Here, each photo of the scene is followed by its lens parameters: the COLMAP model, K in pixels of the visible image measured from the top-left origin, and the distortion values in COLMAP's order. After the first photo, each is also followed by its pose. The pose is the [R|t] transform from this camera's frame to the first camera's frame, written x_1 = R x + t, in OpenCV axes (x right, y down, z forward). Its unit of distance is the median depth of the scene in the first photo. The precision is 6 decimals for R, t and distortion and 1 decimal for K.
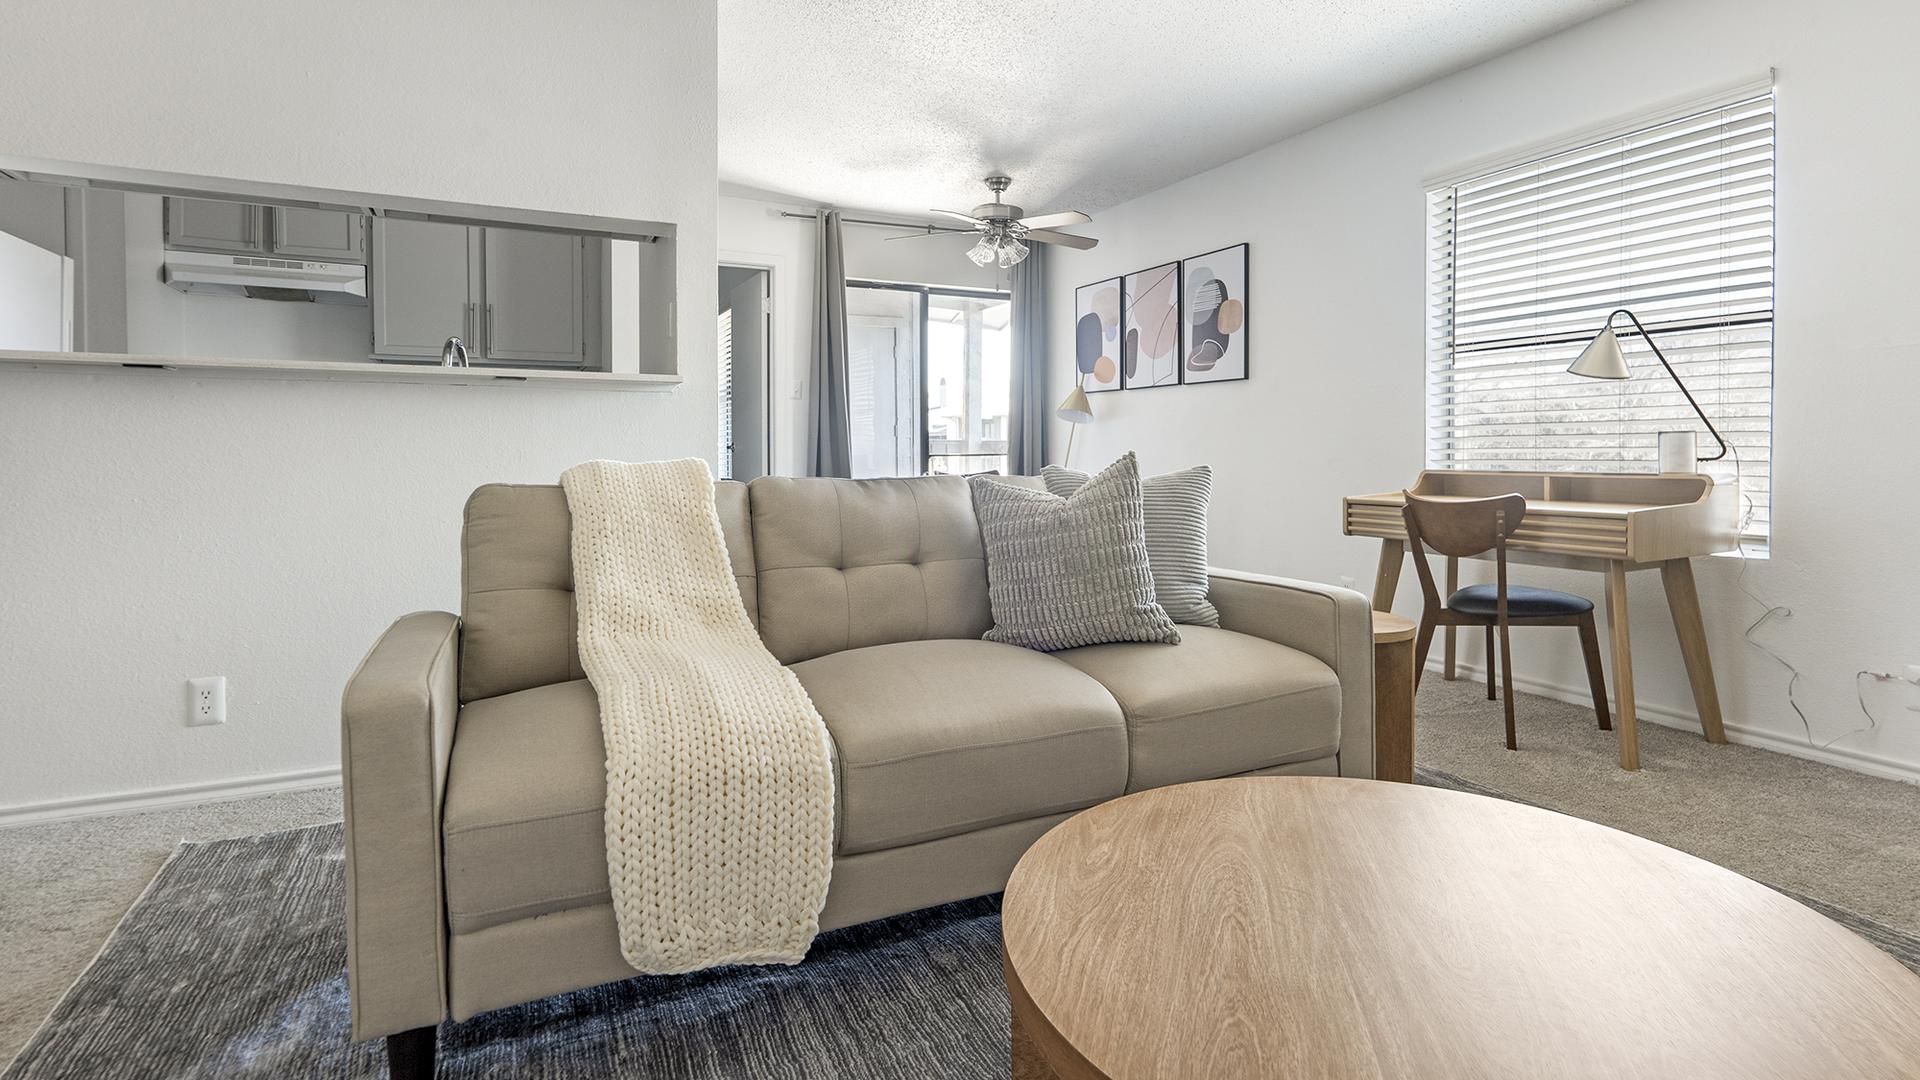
lens RADIAL K [[935.3, 0, 965.7], [0, 935.3, 460.6], [0, 0, 1]] dist [0.000127, 0.000381]
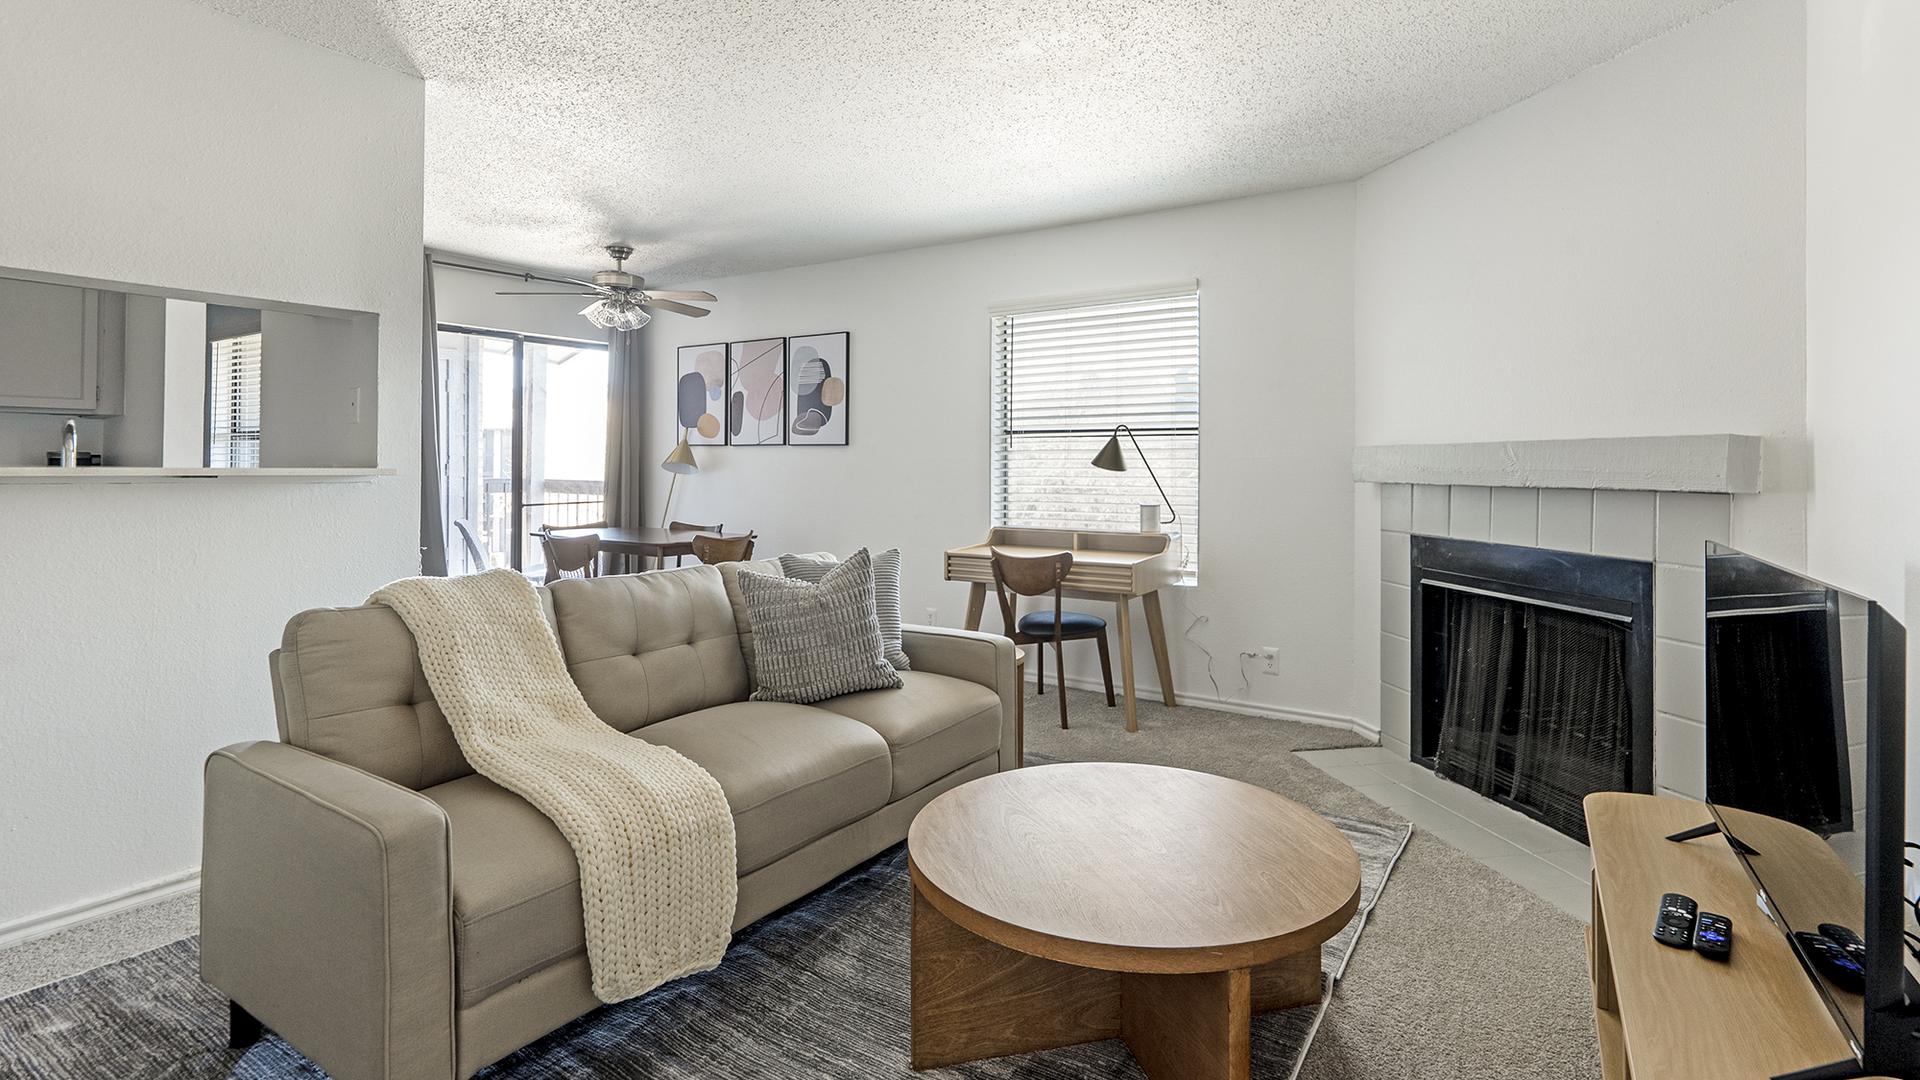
lens RADIAL K [[929.3, 0, 961.4], [0, 929.3, 451.5], [0, 0, 1]] dist [-0.000127, 0.000067]
pose [[0.868321, 0.011019, 0.495880, -0.240428], [0.000842, 0.999719, -0.023689, -0.075591], [-0.496002, 0.020987, 0.868068, -0.153734]]
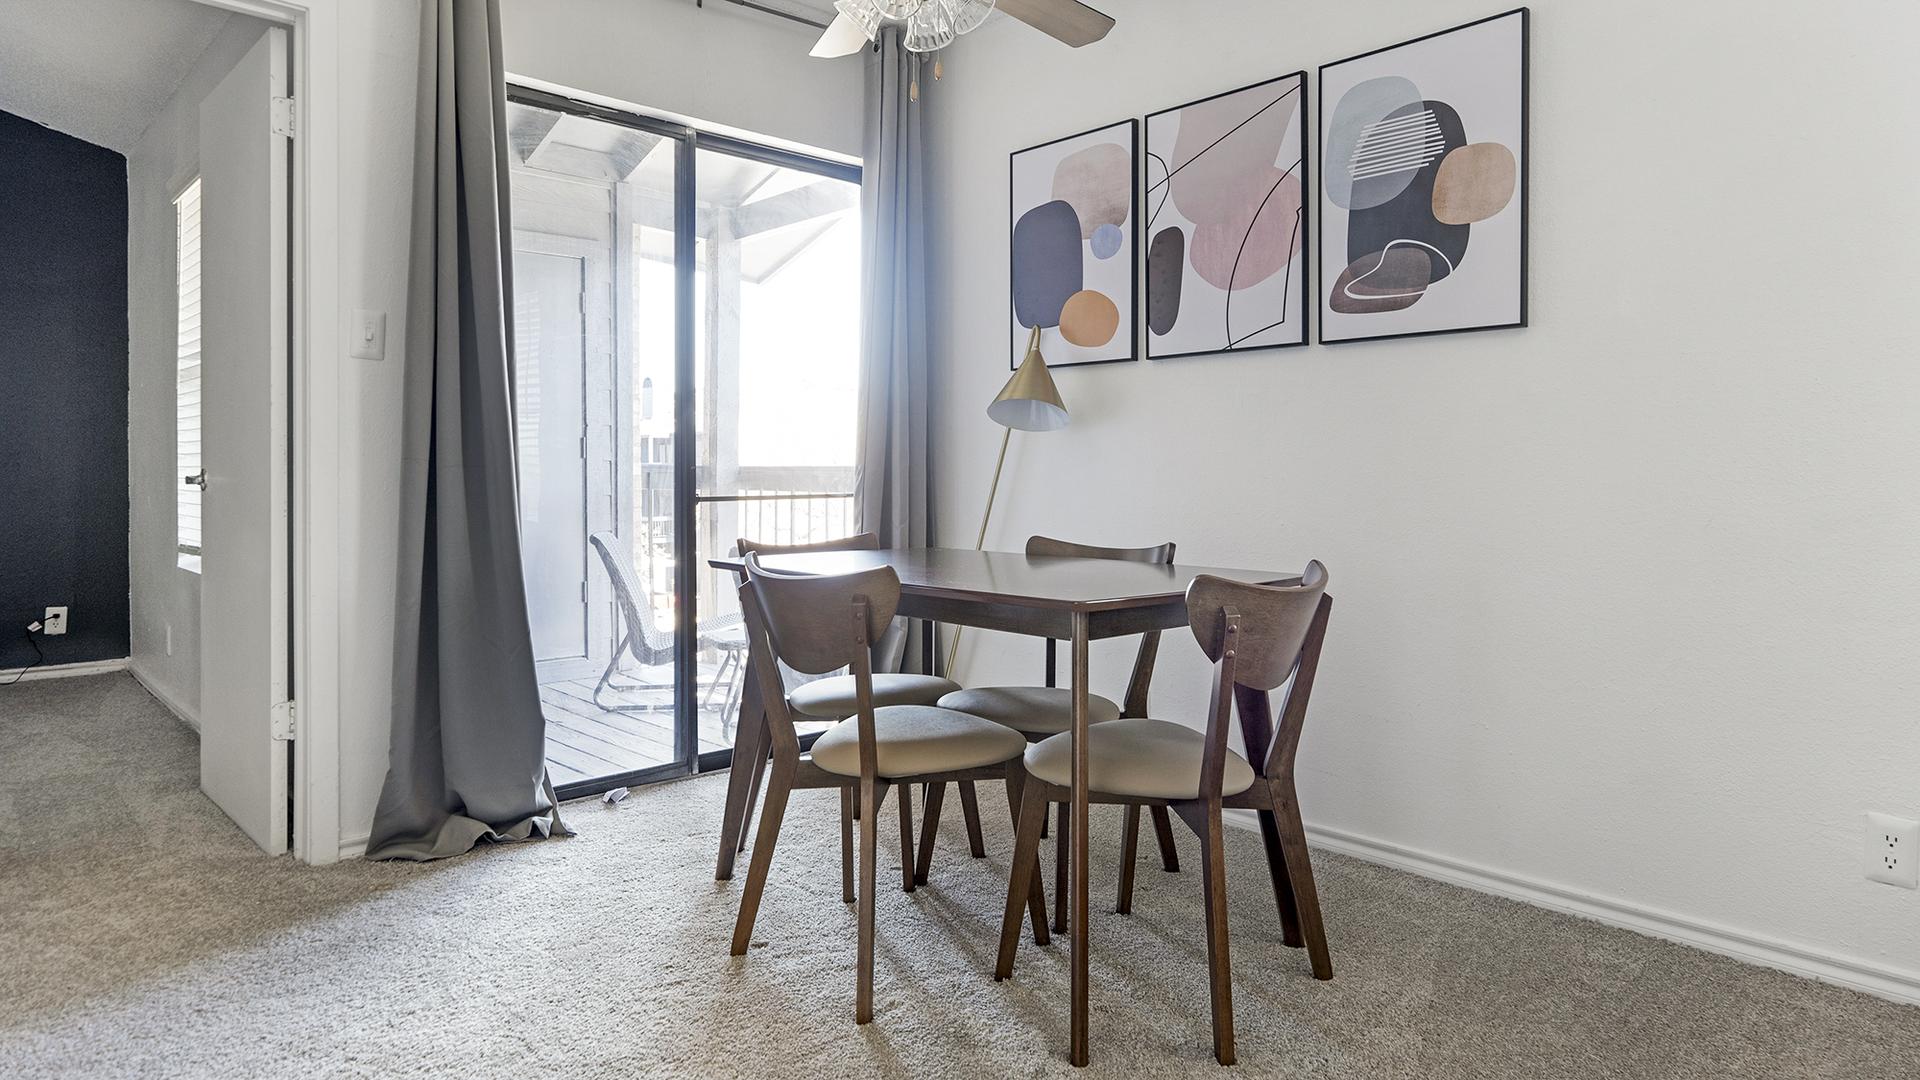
lens RADIAL K [[1137.9, 0, 958.0], [0, 1137.9, 475.6], [0, 0, 1]] dist [0.002407, 0.000441]
pose [[0.958587, -0.000026, 0.284800, -0.145147], [0.003106, 0.999941, -0.010366, -0.020974], [-0.284783, 0.010821, 0.958531, 0.852397]]
